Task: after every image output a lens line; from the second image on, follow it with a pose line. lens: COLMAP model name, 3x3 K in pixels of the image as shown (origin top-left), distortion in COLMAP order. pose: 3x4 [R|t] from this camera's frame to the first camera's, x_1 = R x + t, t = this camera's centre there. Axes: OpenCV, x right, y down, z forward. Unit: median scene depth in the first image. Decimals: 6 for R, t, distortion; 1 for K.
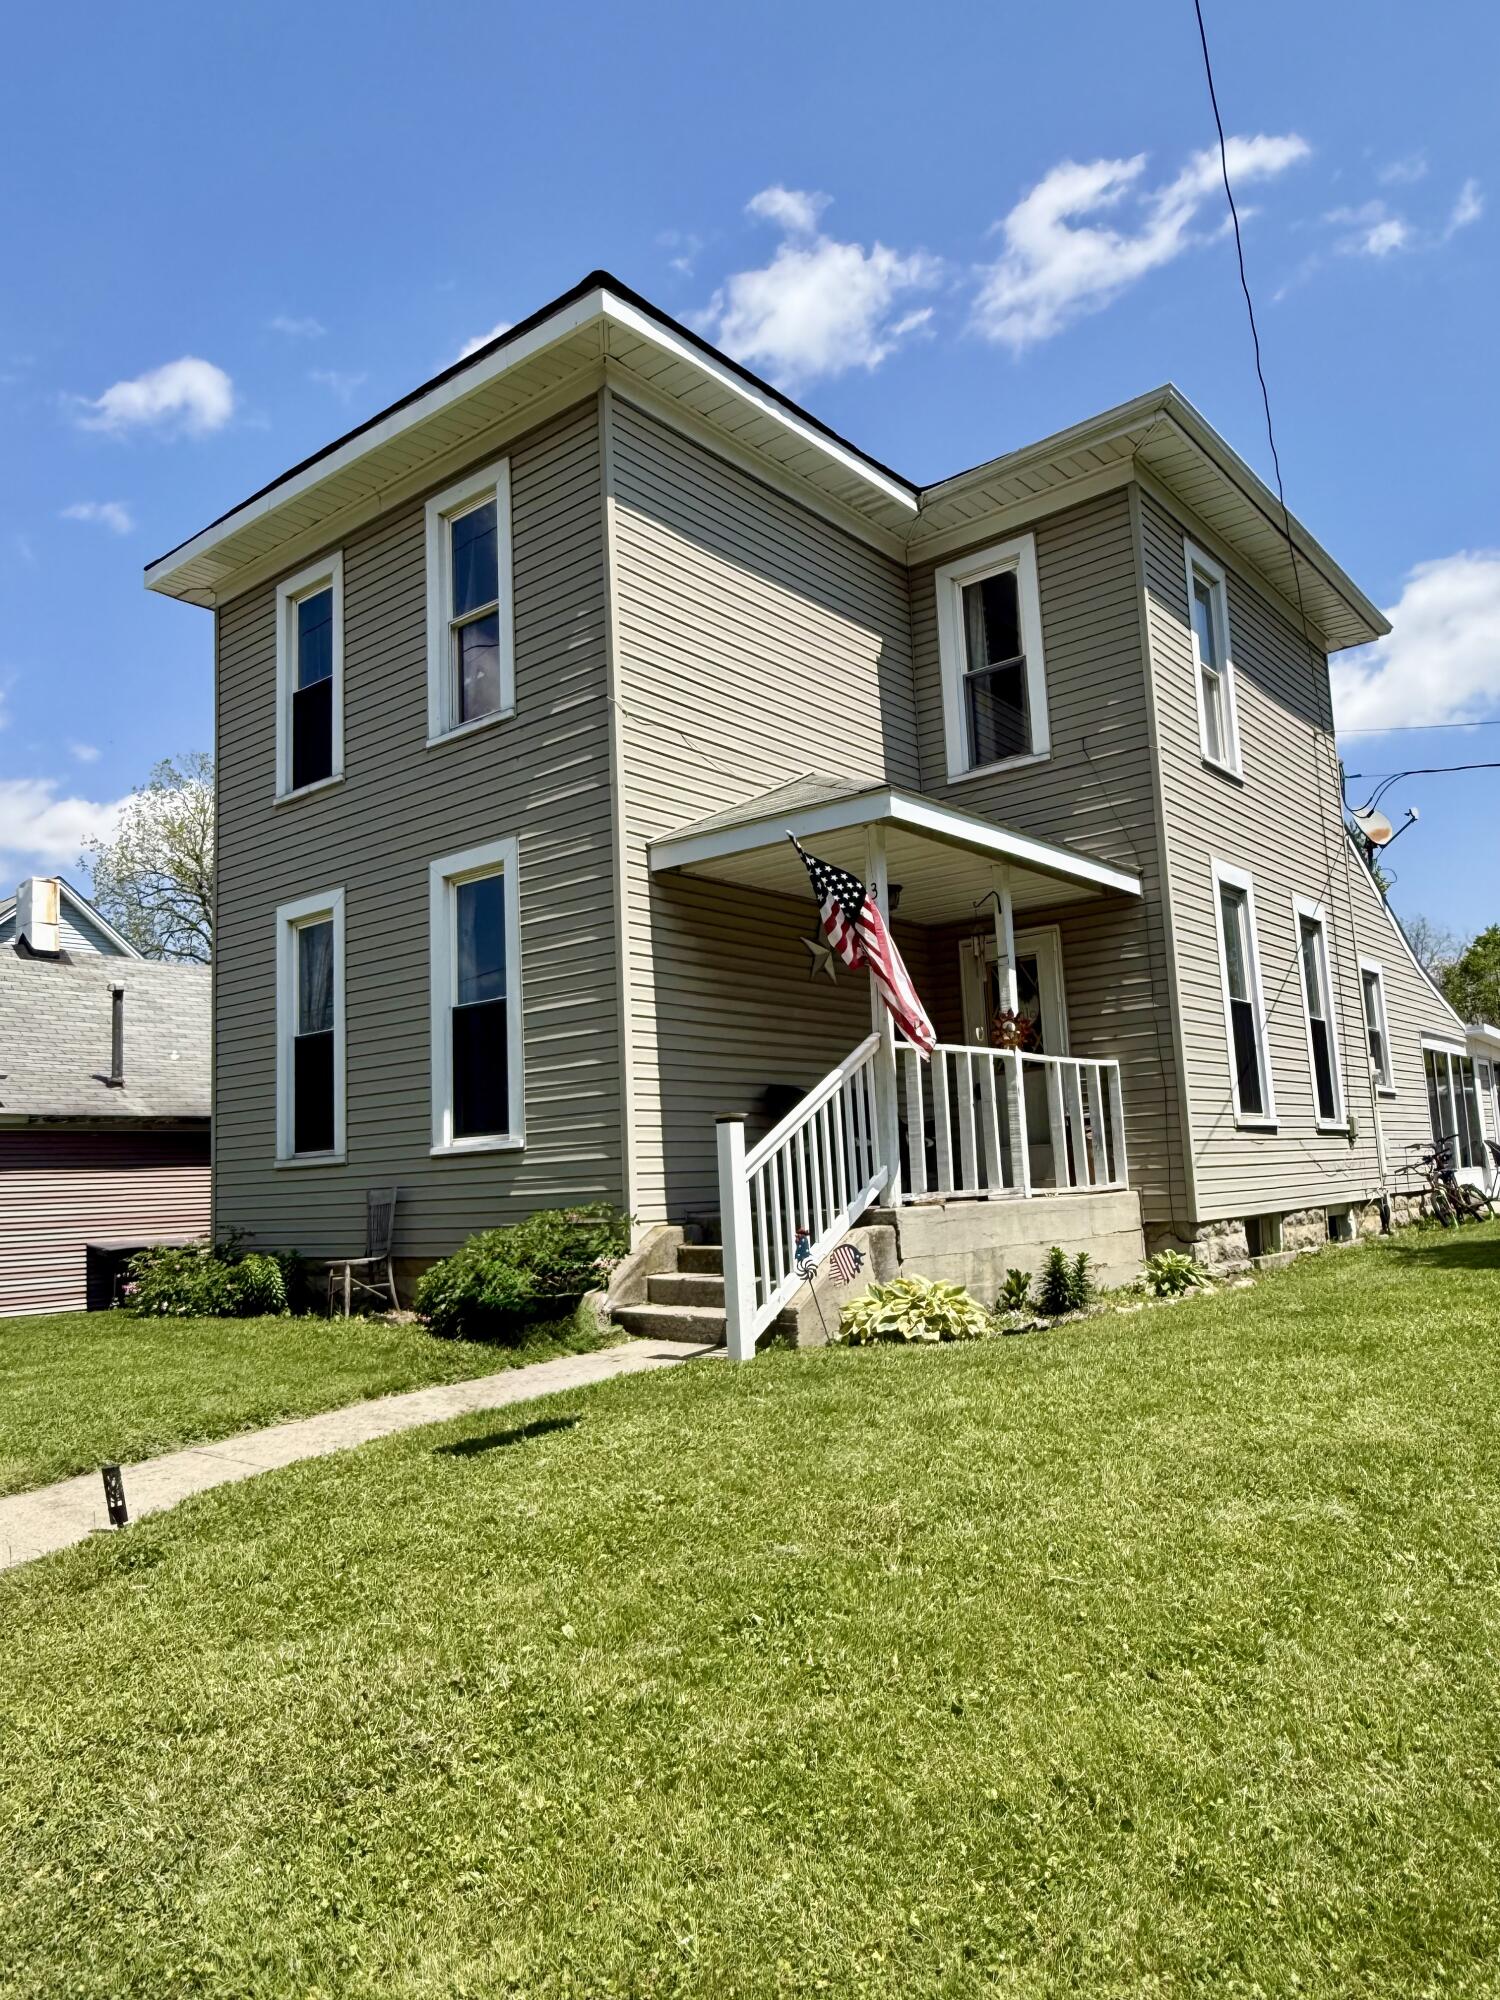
lens RADIAL K [[1357.4, 0, 748.7], [0, 1357.4, 1007.7], [0, 0, 1]] dist [0.008734, 0.001802]
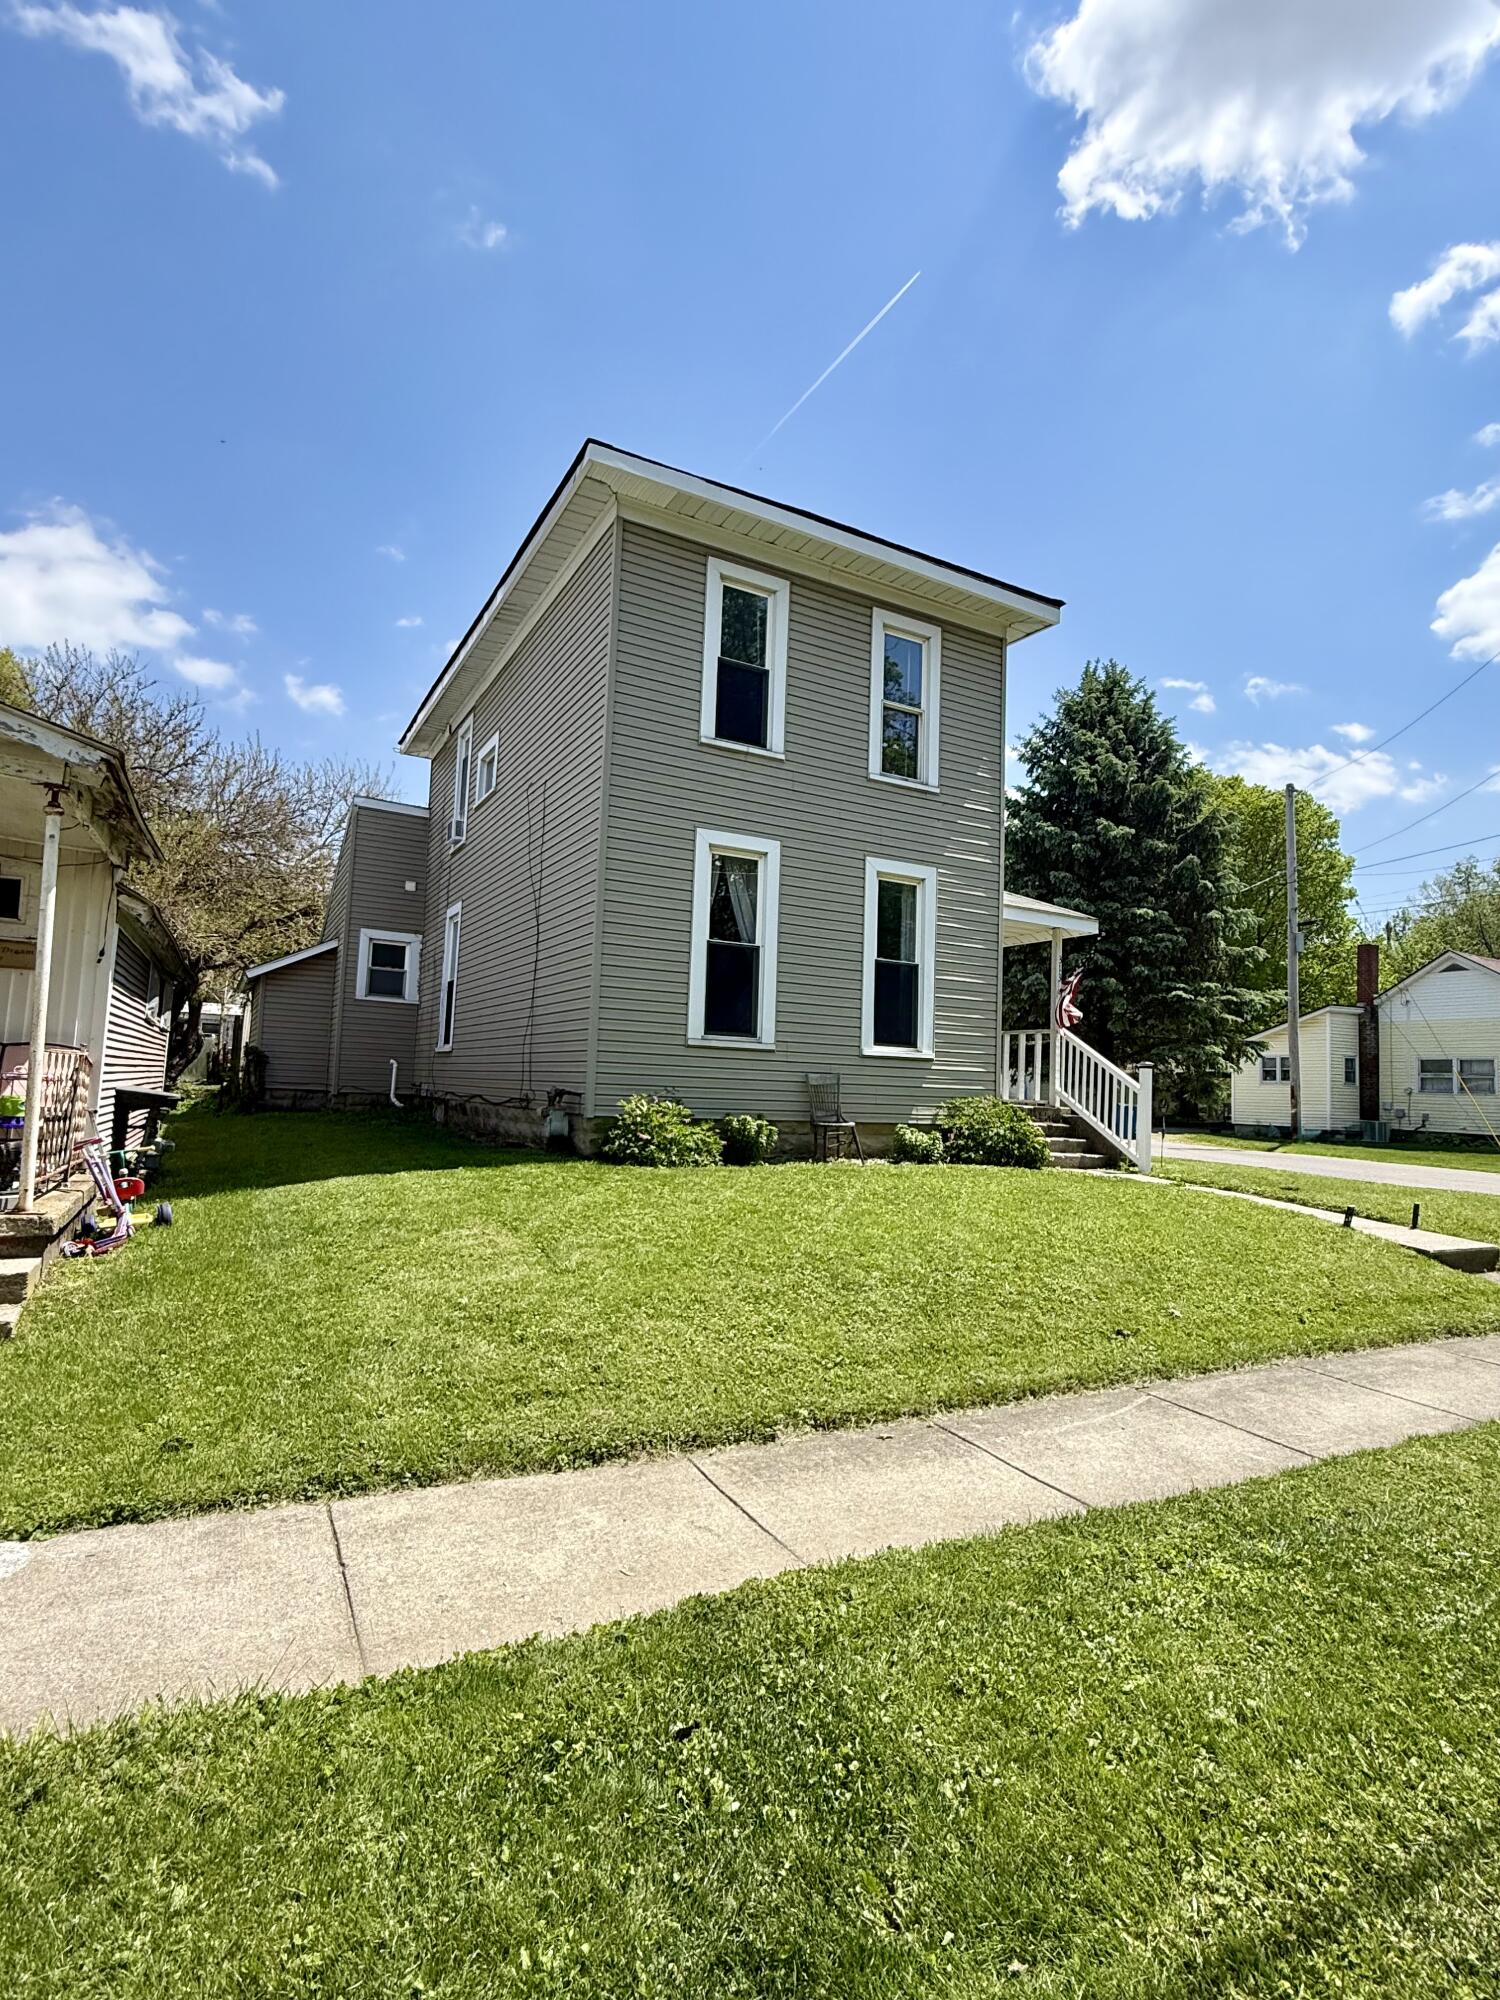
lens RADIAL K [[1008.1, 0, 755.6], [0, 1008.1, 1000.8], [0, 0, 1]] dist [-0.004700, -0.000095]
pose [[0.377480, 0.132007, 0.916561, -1.269780], [-0.179705, 0.981413, -0.067337, 0.142418], [-0.908414, -0.139292, 0.394186, 0.659717]]
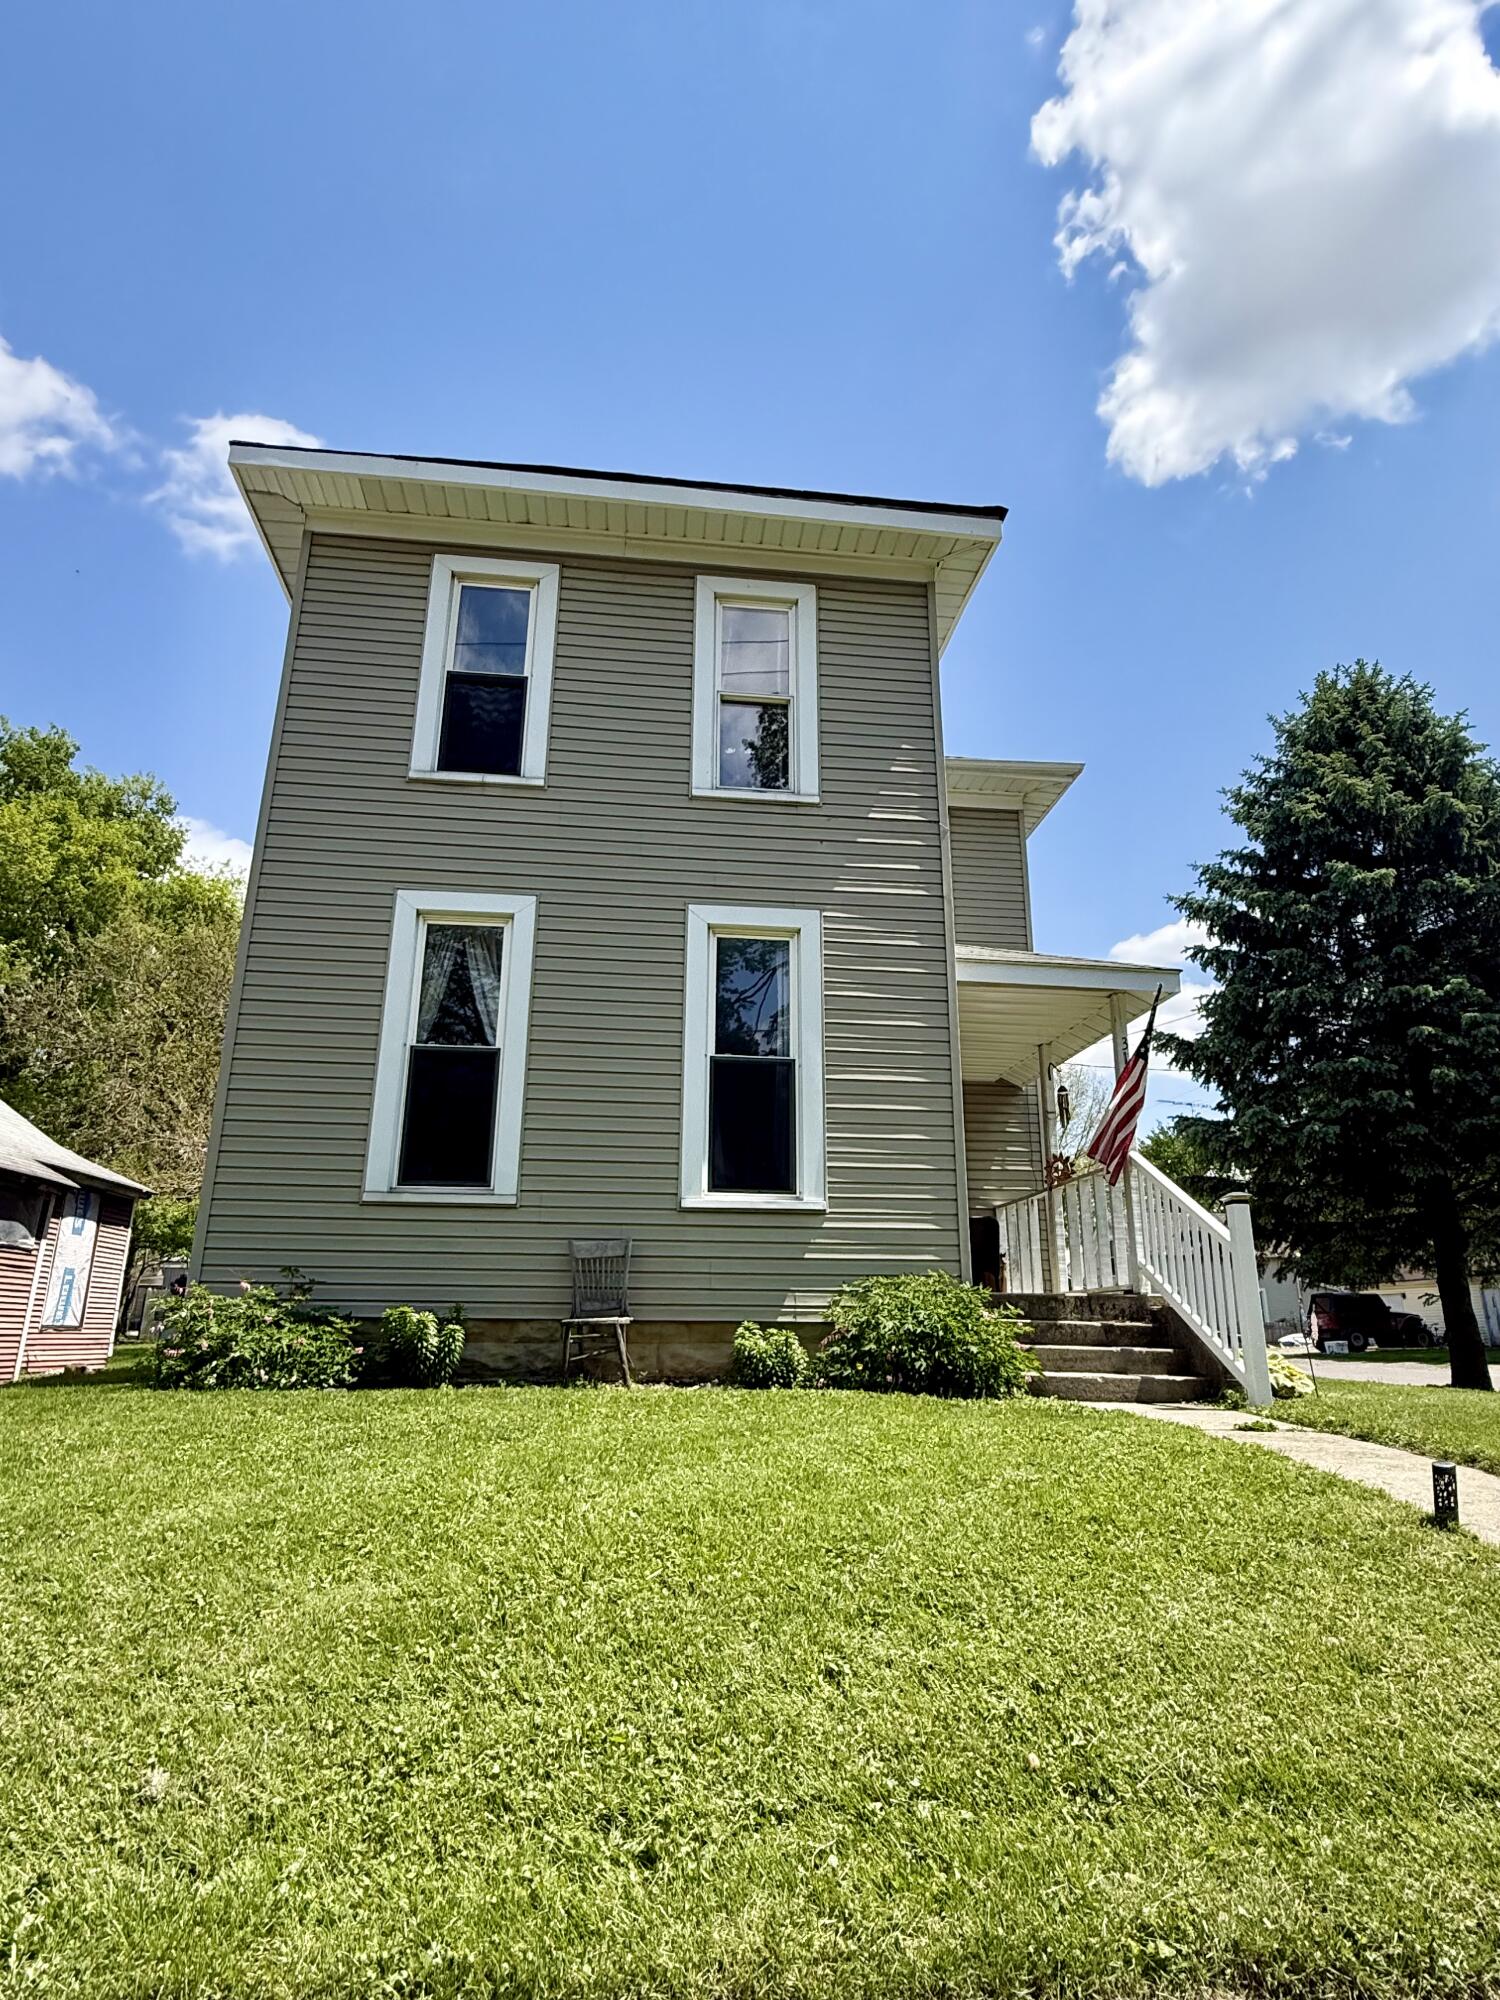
lens RADIAL K [[1123.0, 0, 757.5], [0, 1123.0, 988.0], [0, 0, 1]] dist [0.019849, -0.000272]
pose [[0.695819, 0.264007, 0.667934, -0.727924], [-0.132384, 0.961200, -0.242012, 0.140082], [-0.705911, 0.079972, 0.703772, 0.402756]]
